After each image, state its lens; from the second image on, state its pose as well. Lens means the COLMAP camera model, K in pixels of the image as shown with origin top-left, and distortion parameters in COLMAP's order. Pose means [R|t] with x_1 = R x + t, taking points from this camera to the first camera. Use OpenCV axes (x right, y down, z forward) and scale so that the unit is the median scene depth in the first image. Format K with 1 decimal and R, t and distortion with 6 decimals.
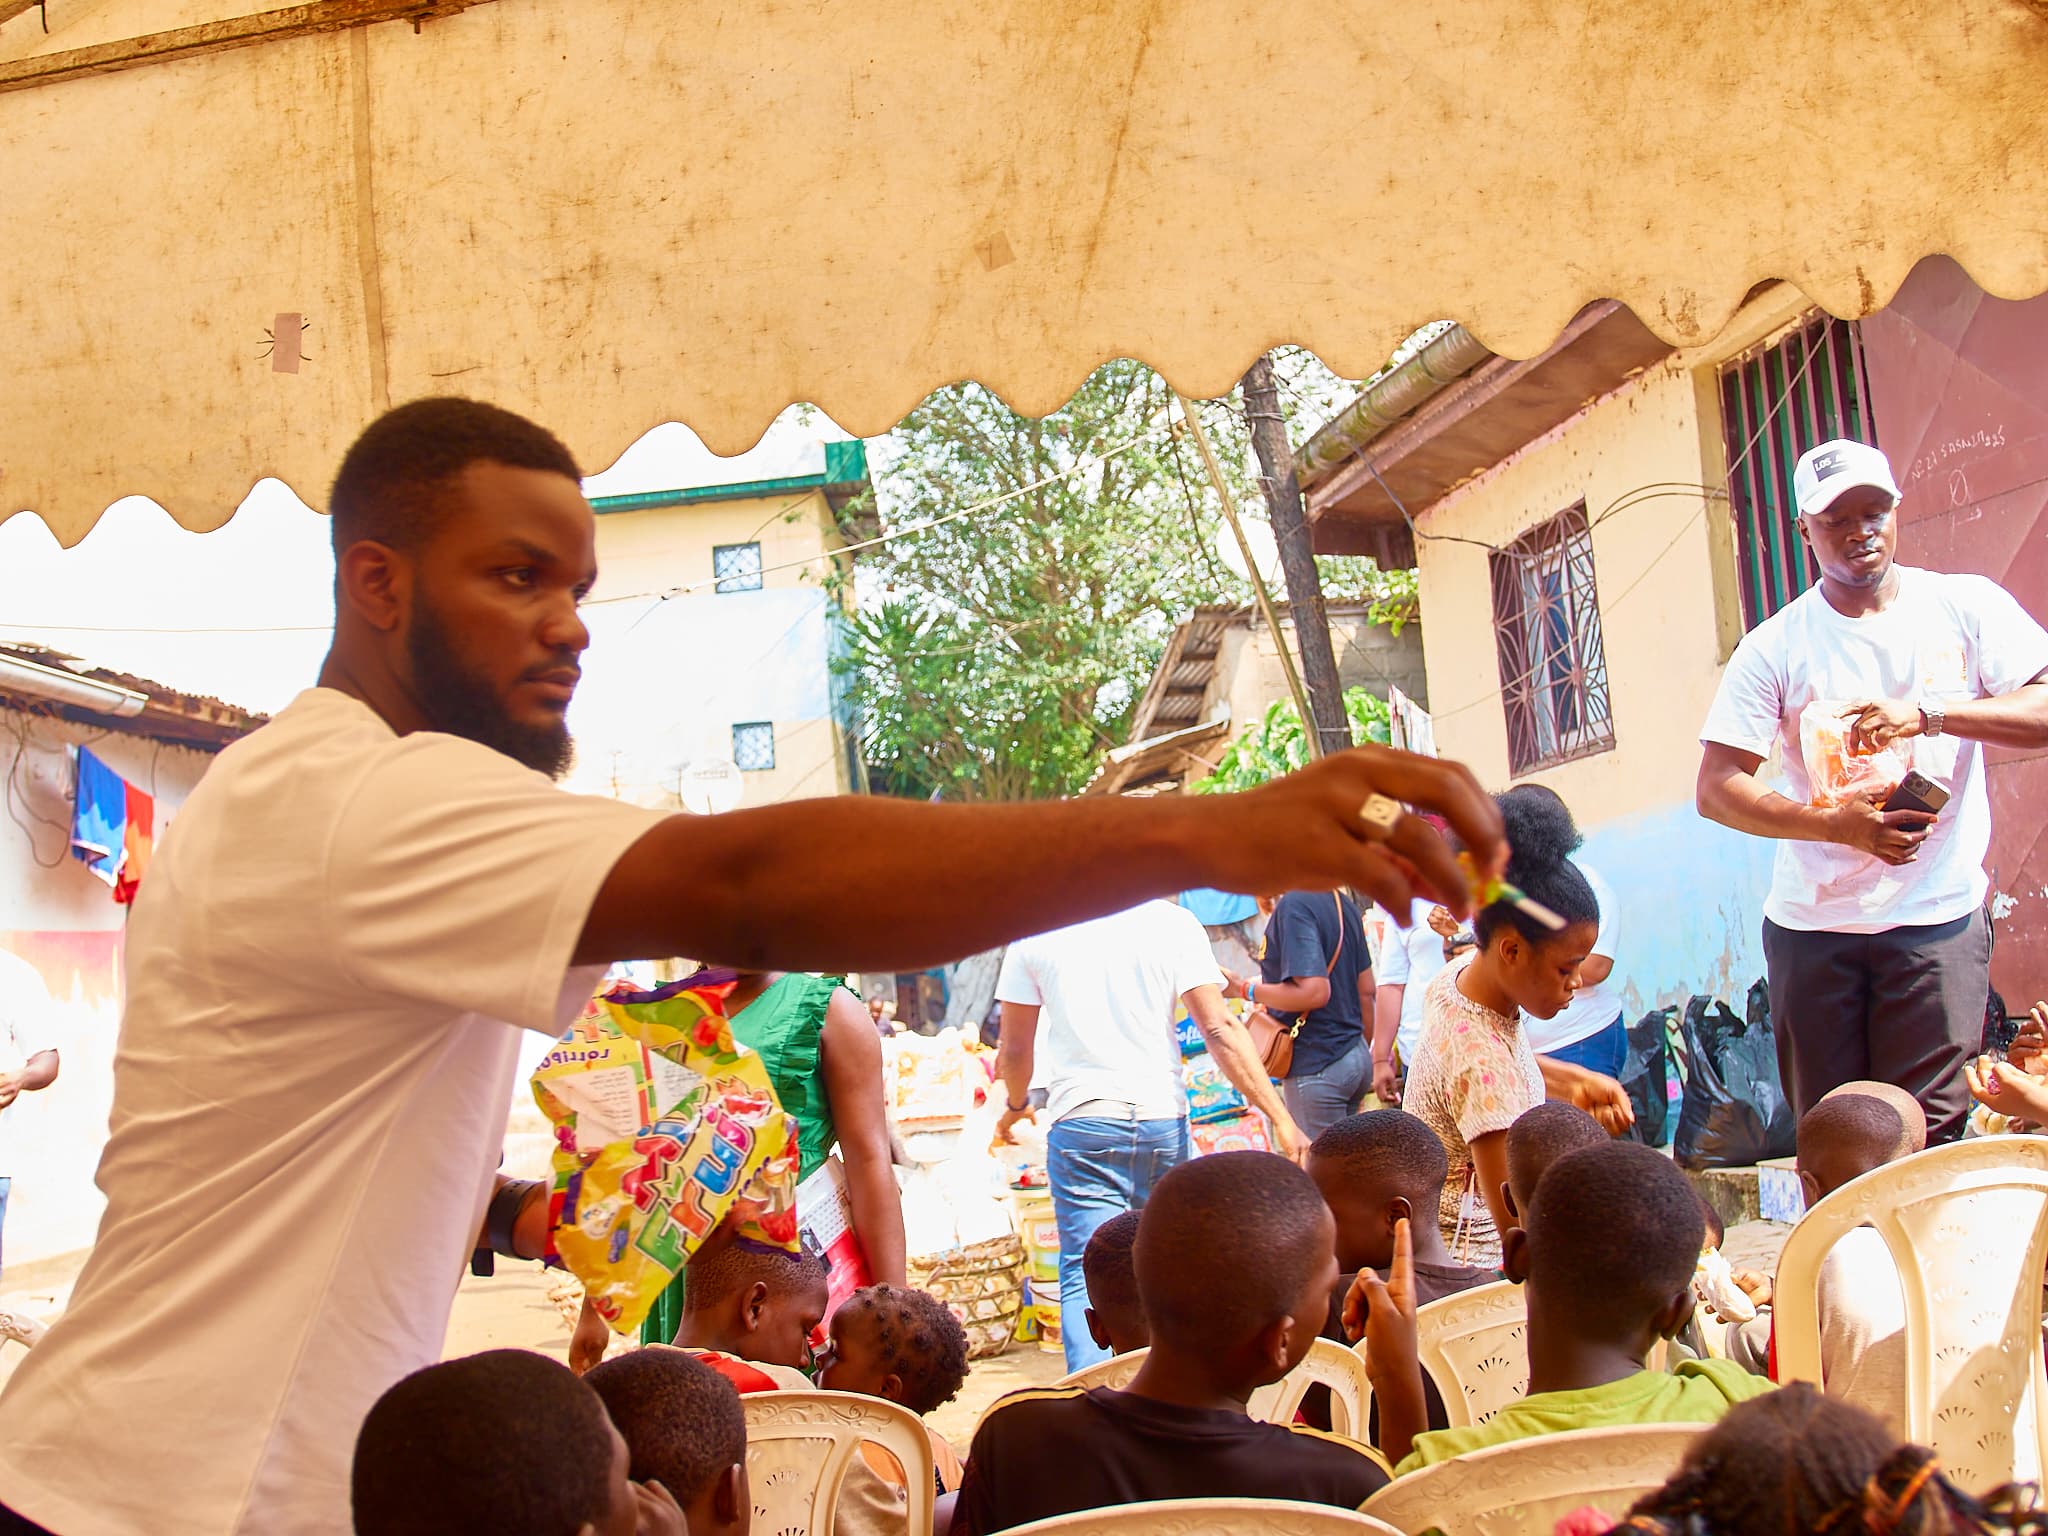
lens RADIAL K [[2372.3, 0, 1026.8], [0, 2372.3, 771.1], [0, 0, 1]] dist [-0.194707, 0.436165]
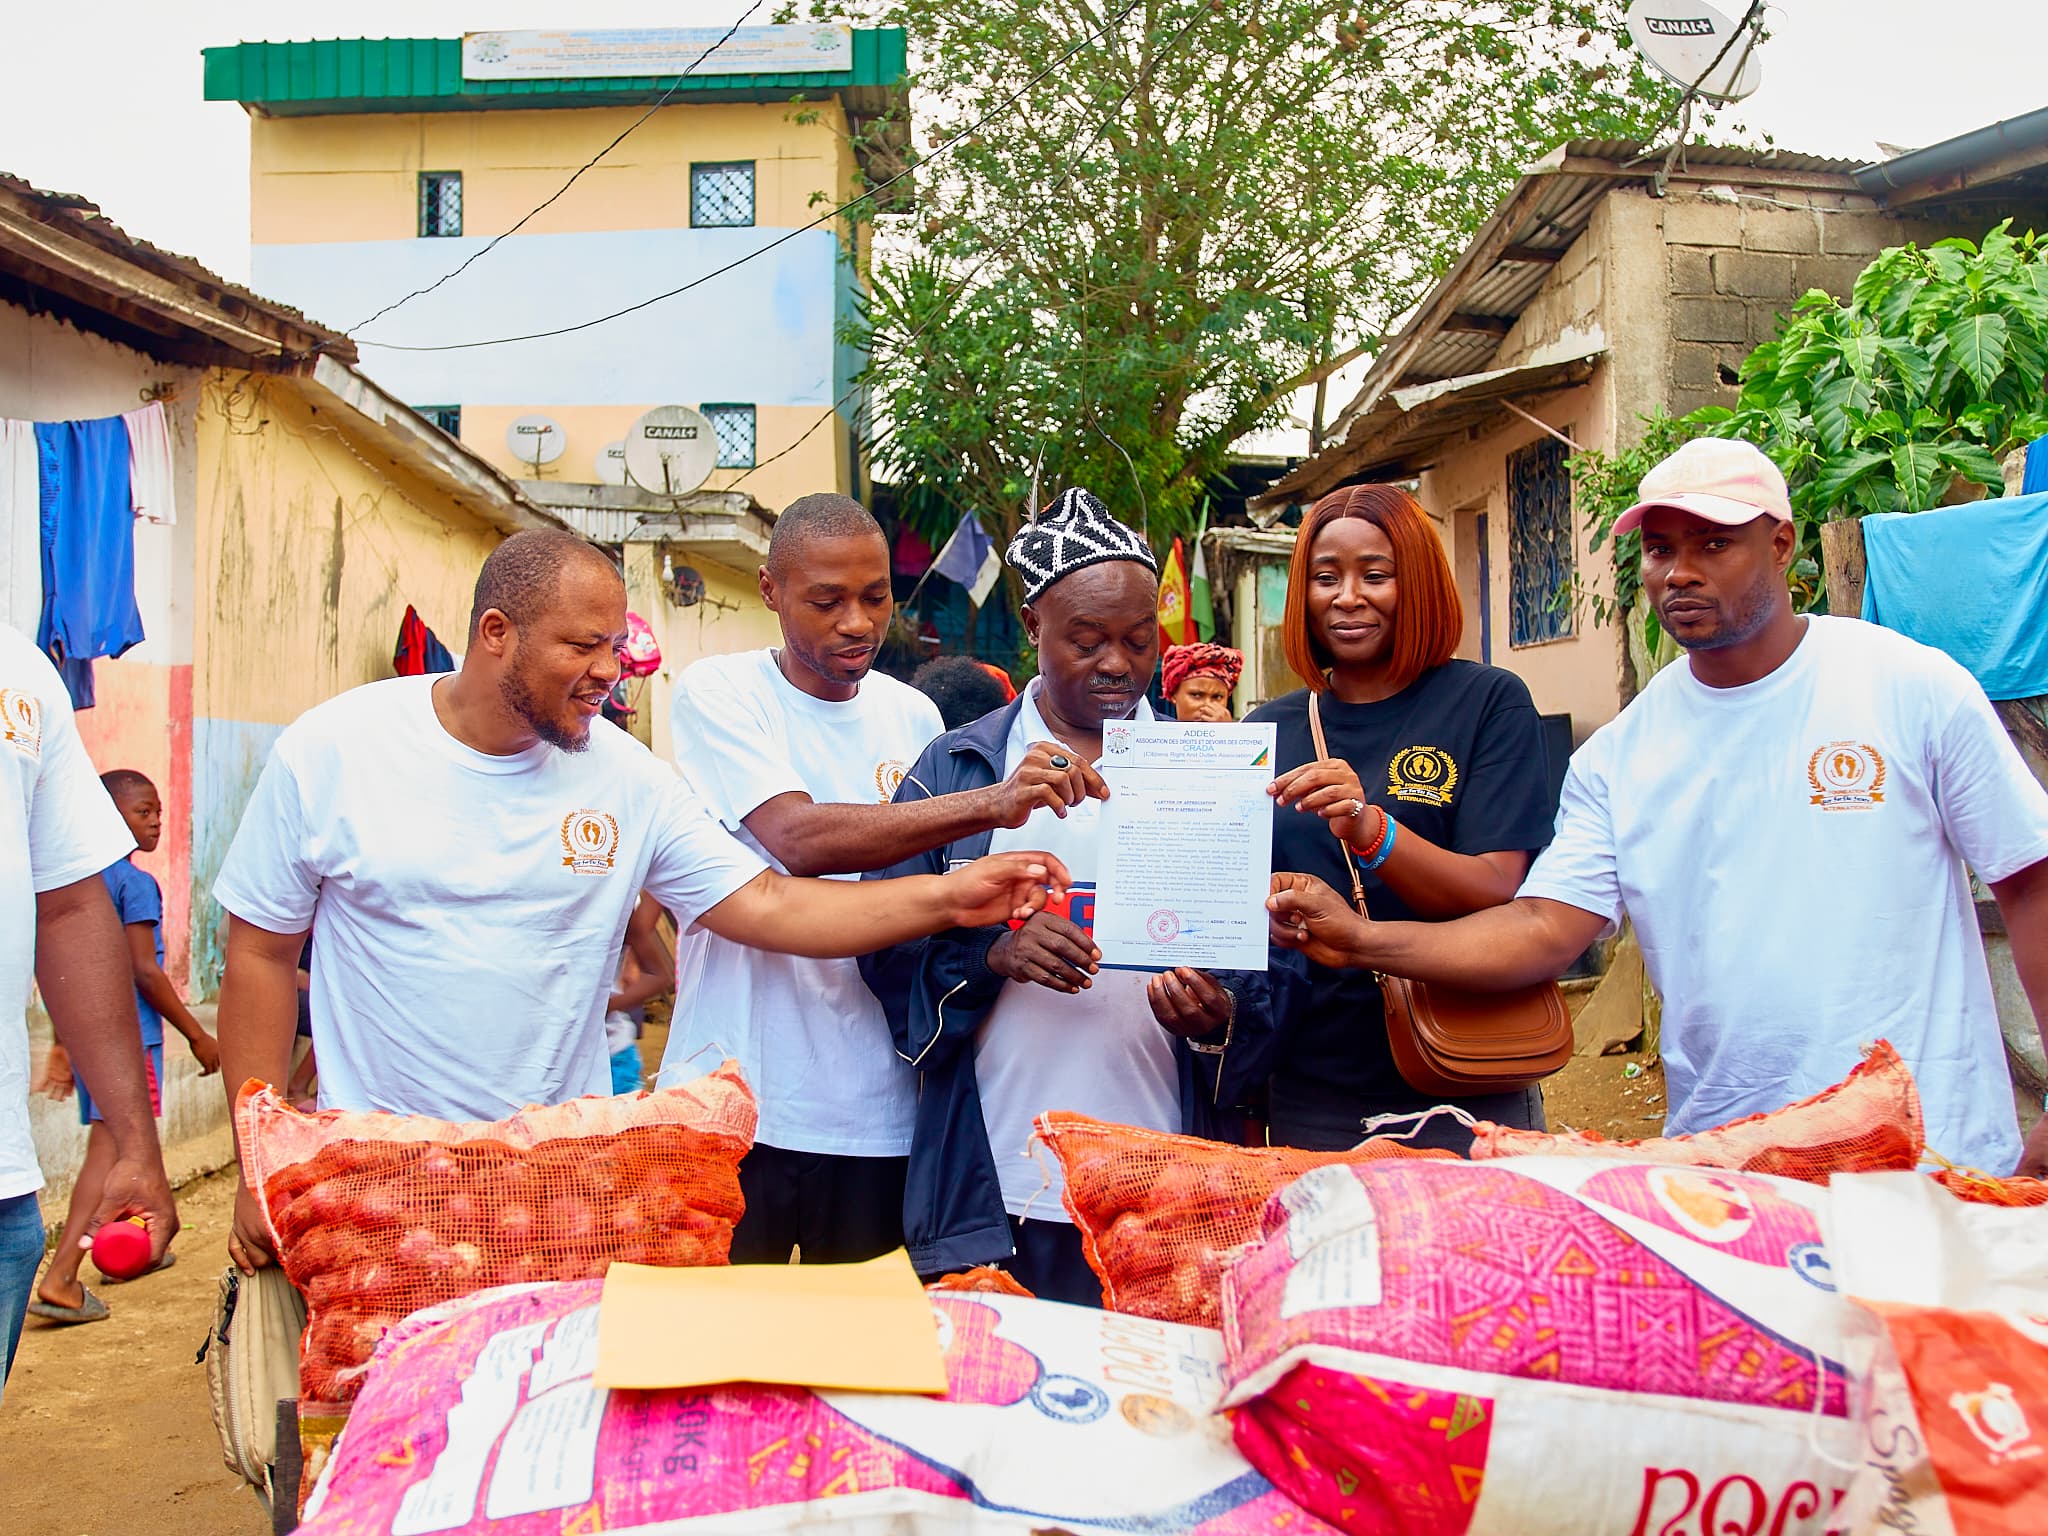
lens RADIAL K [[2297.0, 0, 1031.9], [0, 2297.0, 769.9], [0, 0, 1]] dist [-0.086751, 0.075906]
pose [[0.996650, 0.074507, 0.033738, -0.057829], [-0.077204, 0.993184, 0.087322, 0.037723], [-0.027002, -0.089634, 0.995609, 0.426108]]
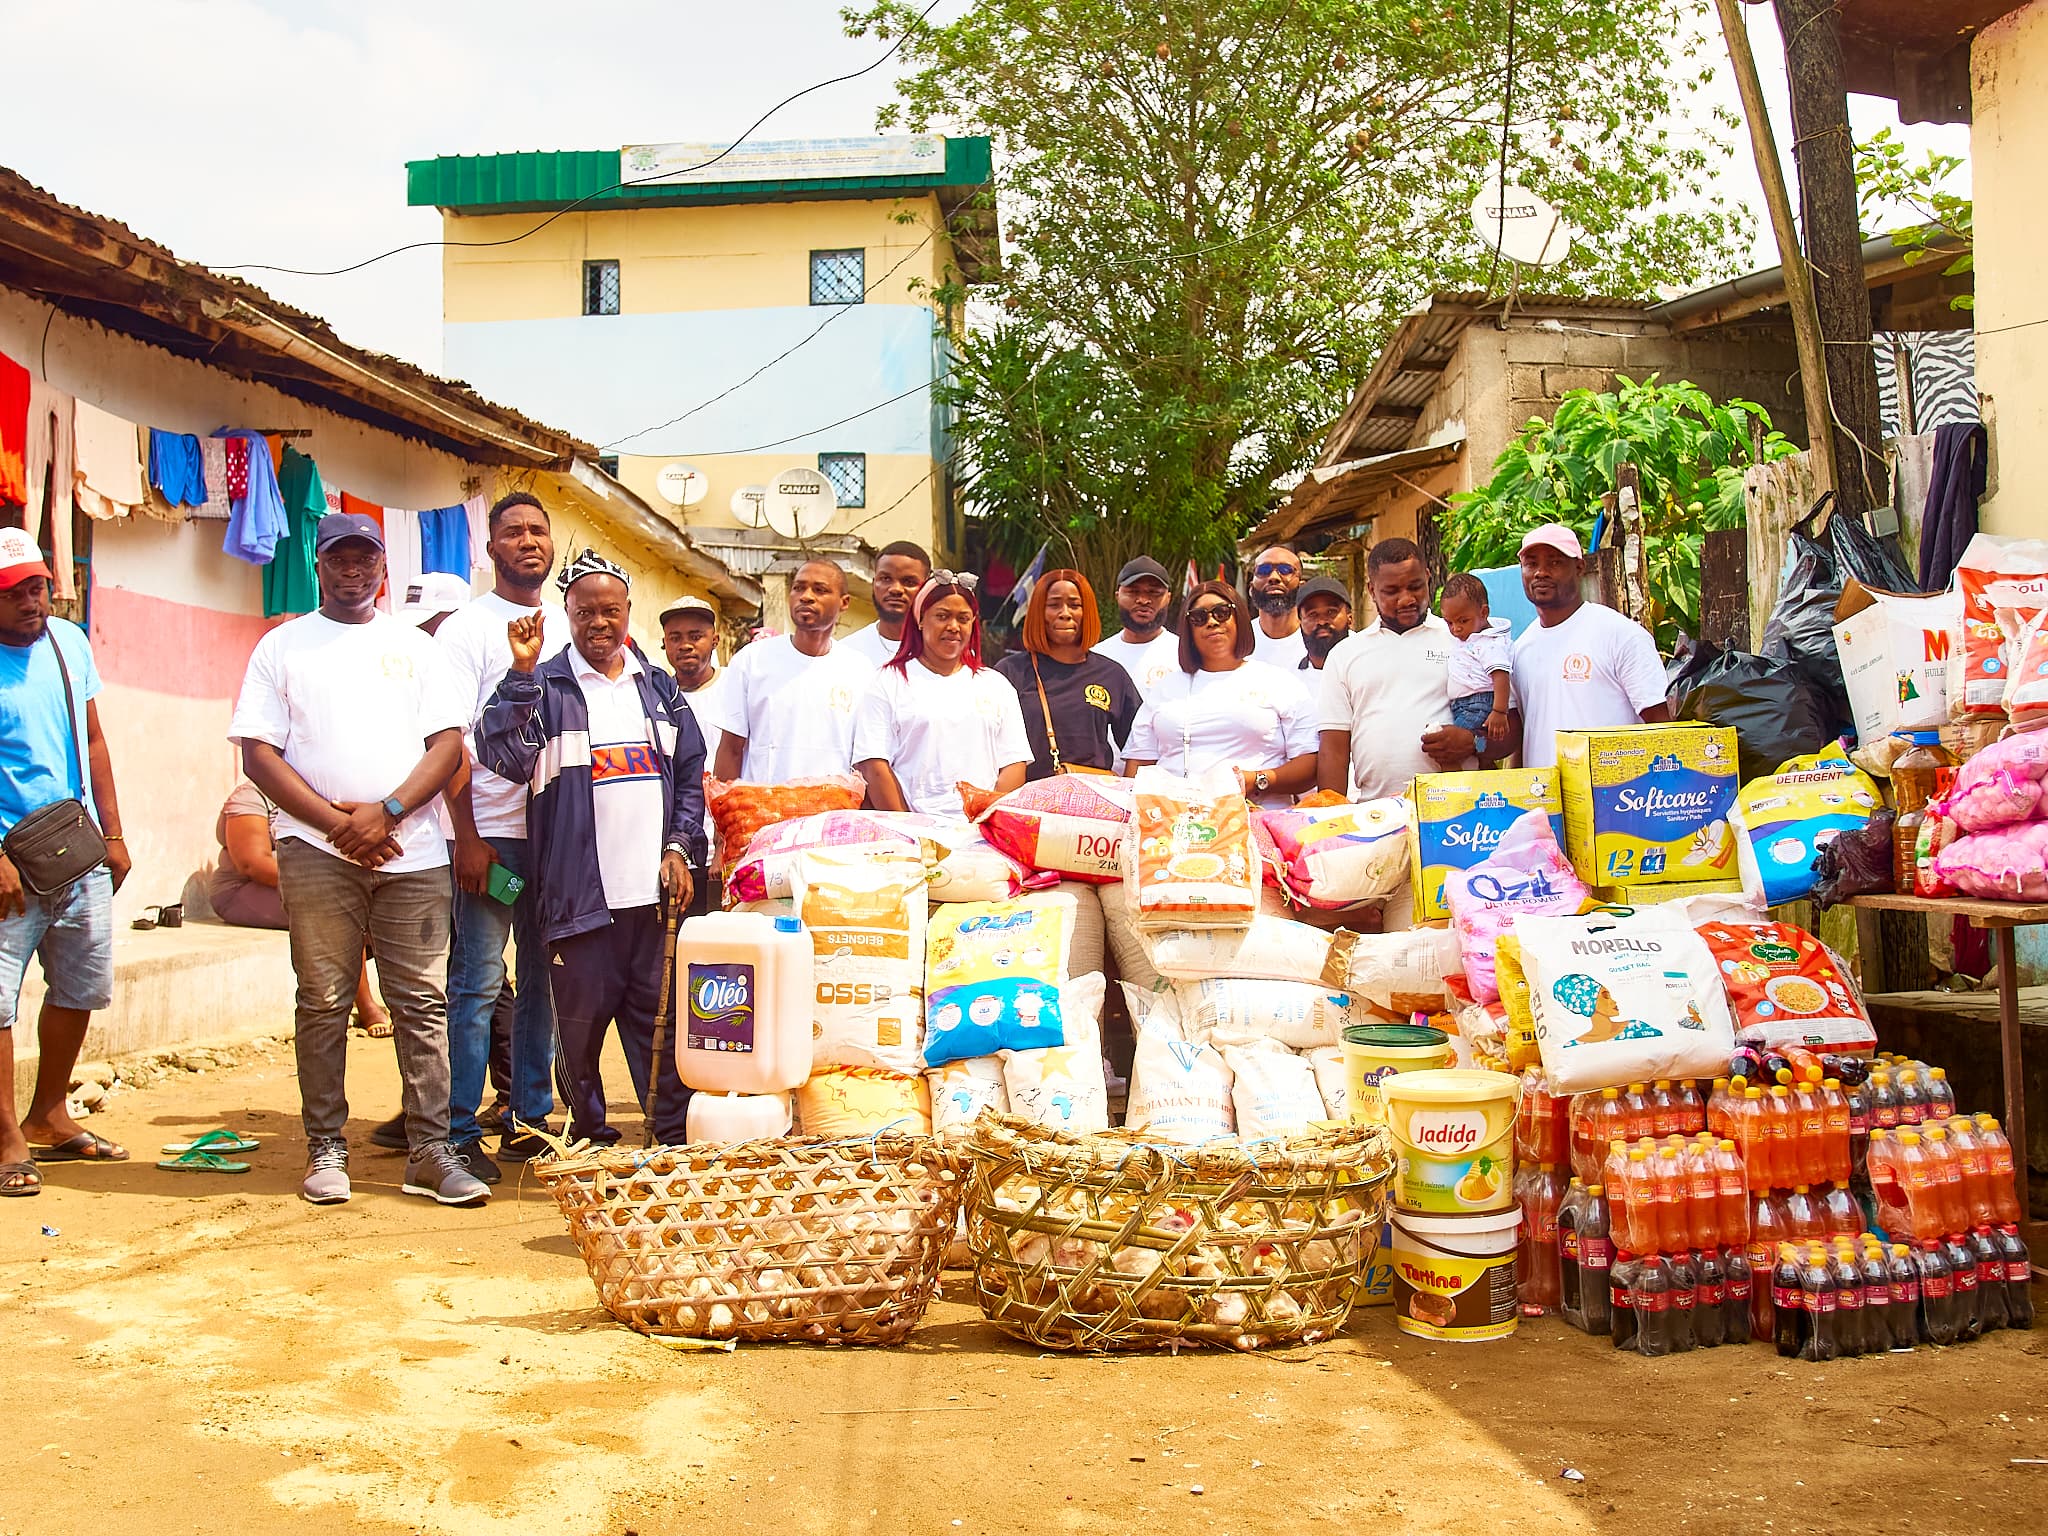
lens RADIAL K [[2334.8, 0, 1007.7], [0, 2334.8, 758.4], [0, 0, 1]] dist [-0.090174, 0.089642]
pose [[0.996912, 0.073989, -0.026313, -0.036449], [-0.071719, 0.994315, 0.078697, 0.031744], [0.031986, -0.076566, 0.996551, 0.197344]]
